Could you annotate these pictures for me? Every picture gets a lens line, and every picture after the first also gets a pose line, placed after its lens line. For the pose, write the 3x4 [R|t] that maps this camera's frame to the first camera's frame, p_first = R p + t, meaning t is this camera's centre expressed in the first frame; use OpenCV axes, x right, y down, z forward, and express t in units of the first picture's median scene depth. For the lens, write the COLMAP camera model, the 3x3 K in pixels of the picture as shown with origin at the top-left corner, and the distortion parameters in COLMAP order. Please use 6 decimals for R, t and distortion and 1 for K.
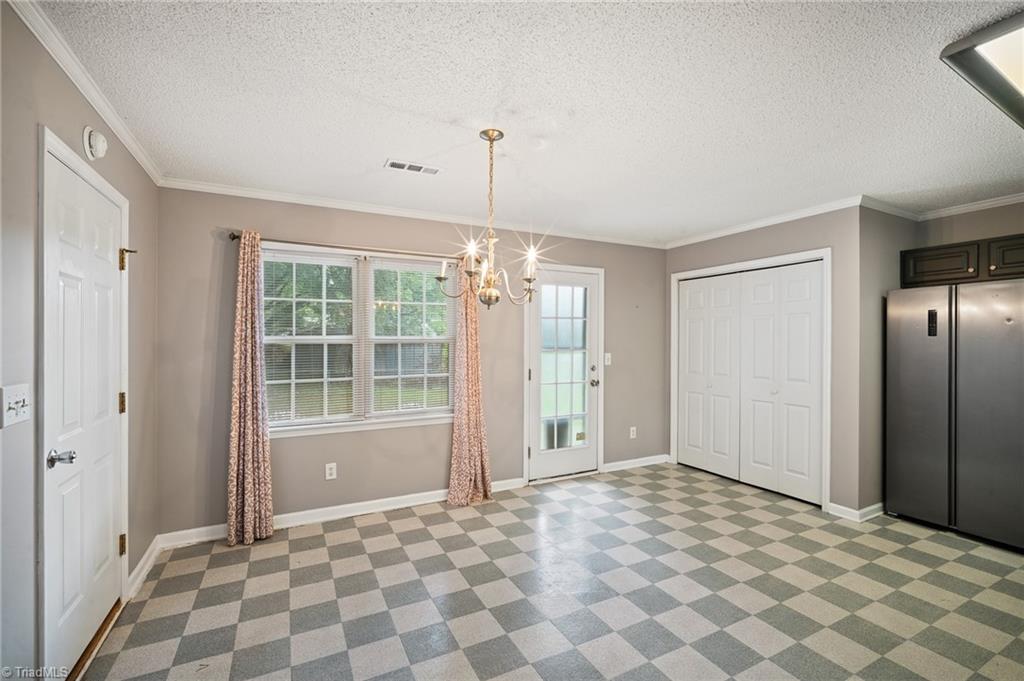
lens RADIAL K [[445.6, 0, 518.8], [0, 445.6, 338.2], [0, 0, 1]] dist [-0.016328, 0.000794]
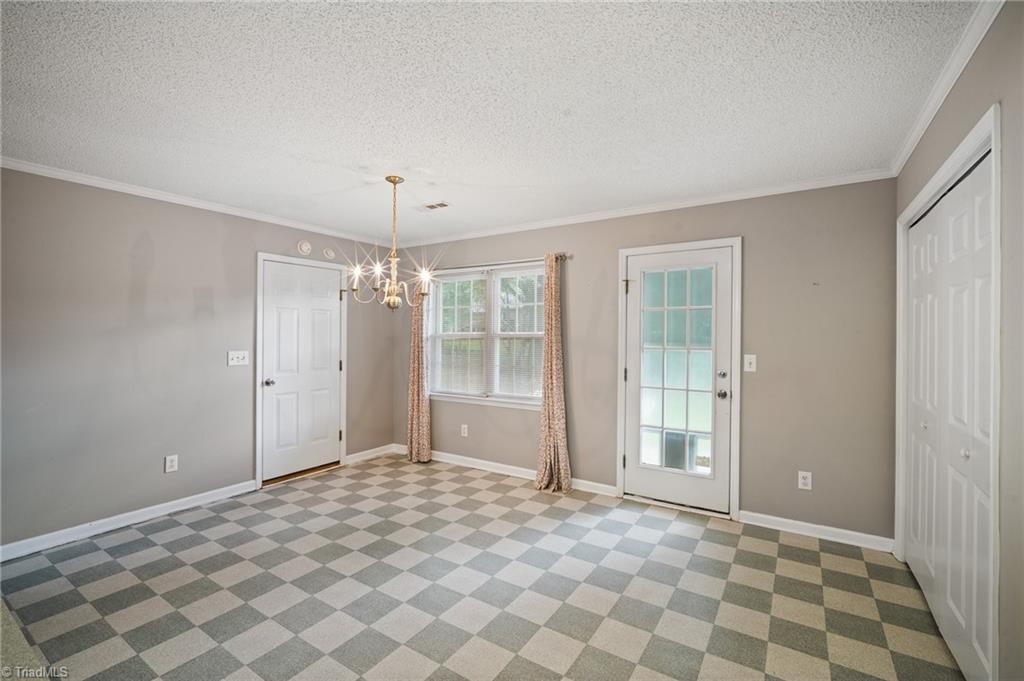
lens RADIAL K [[447.9, 0, 510.8], [0, 447.9, 330.5], [0, 0, 1]] dist [-0.018755, 0.006655]
pose [[0.493550, -0.005838, -0.869698, 0.817864], [0.000943, 0.999980, -0.006178, -0.001151], [0.869717, 0.002229, 0.493546, 0.423404]]
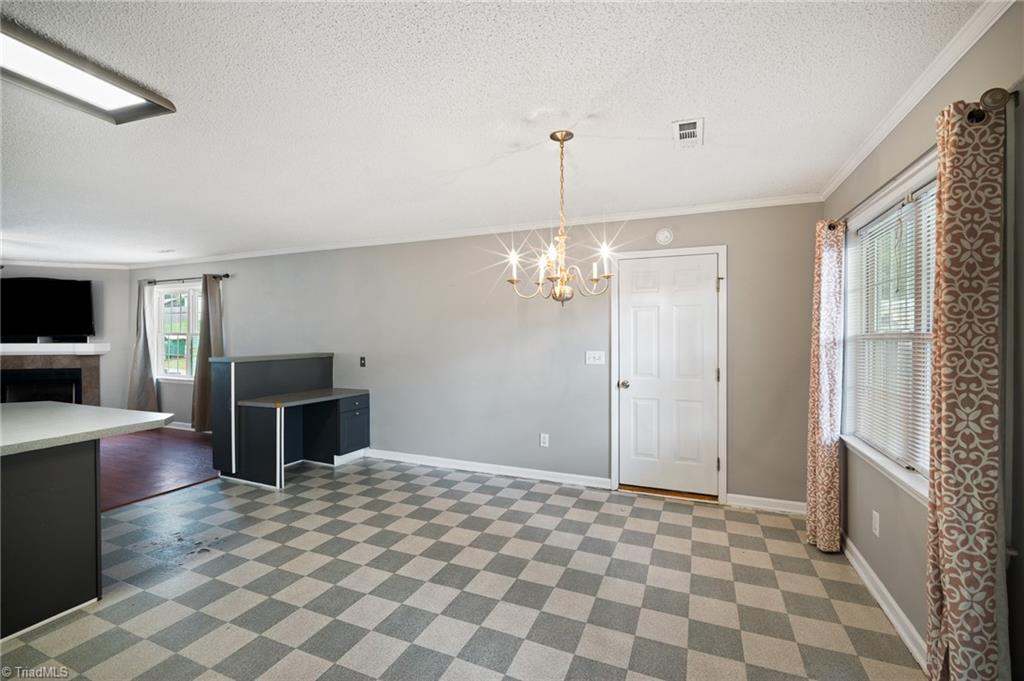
lens RADIAL K [[441.5, 0, 511.5], [0, 441.5, 336.5], [0, 0, 1]] dist [-0.009758, 0.000358]
pose [[-0.765502, 0.006000, -0.643405, 0.443180], [0.005395, 0.999981, 0.002906, -0.000763], [0.643411, -0.001247, -0.765520, 1.104768]]
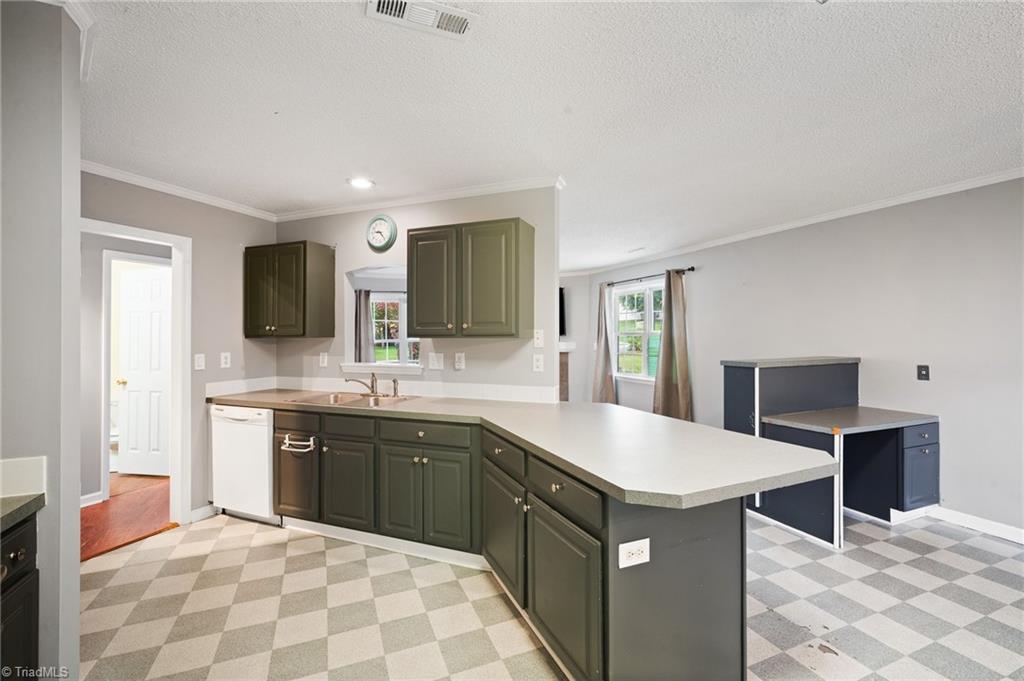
lens RADIAL K [[450.5, 0, 513.3], [0, 450.5, 332.6], [0, 0, 1]] dist [-0.012286, 0.000154]
pose [[-0.997381, 0.008297, 0.071856, 0.698182], [0.007440, 0.999898, -0.012174, 0.001668], [-0.071949, -0.011608, -0.997341, 0.725345]]
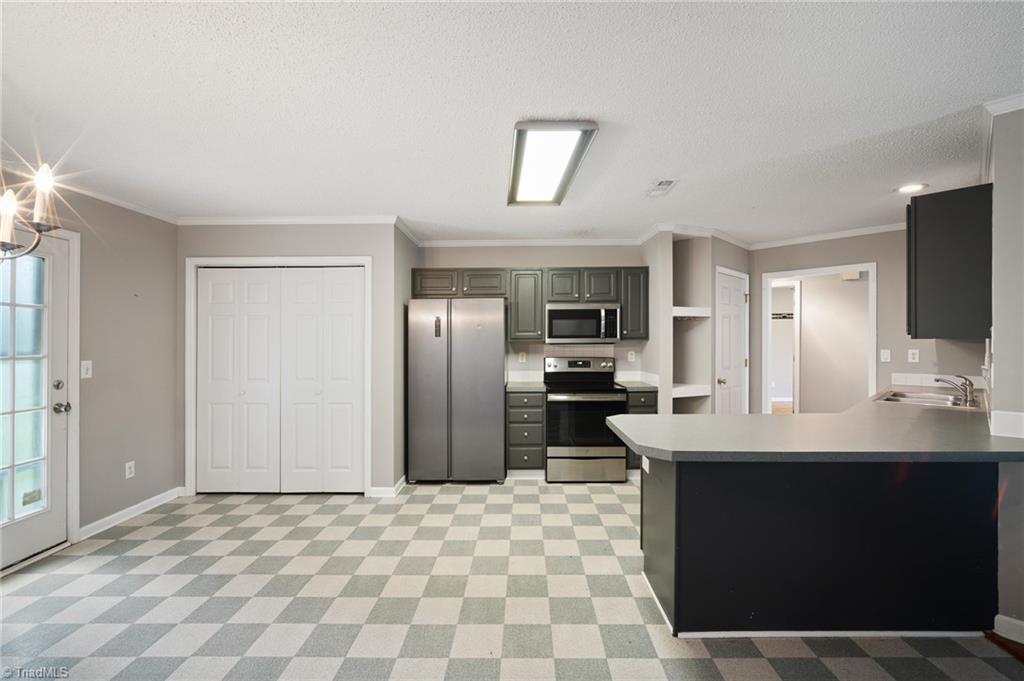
lens RADIAL K [[445.6, 0, 518.8], [0, 445.6, 338.2], [0, 0, 1]] dist [-0.016328, 0.000794]
pose [[0.467924, 0.000980, 0.883768, -0.103926], [0.000129, 0.999999, -0.001178, 0.000418], [-0.883769, 0.000666, 0.467924, 0.149785]]
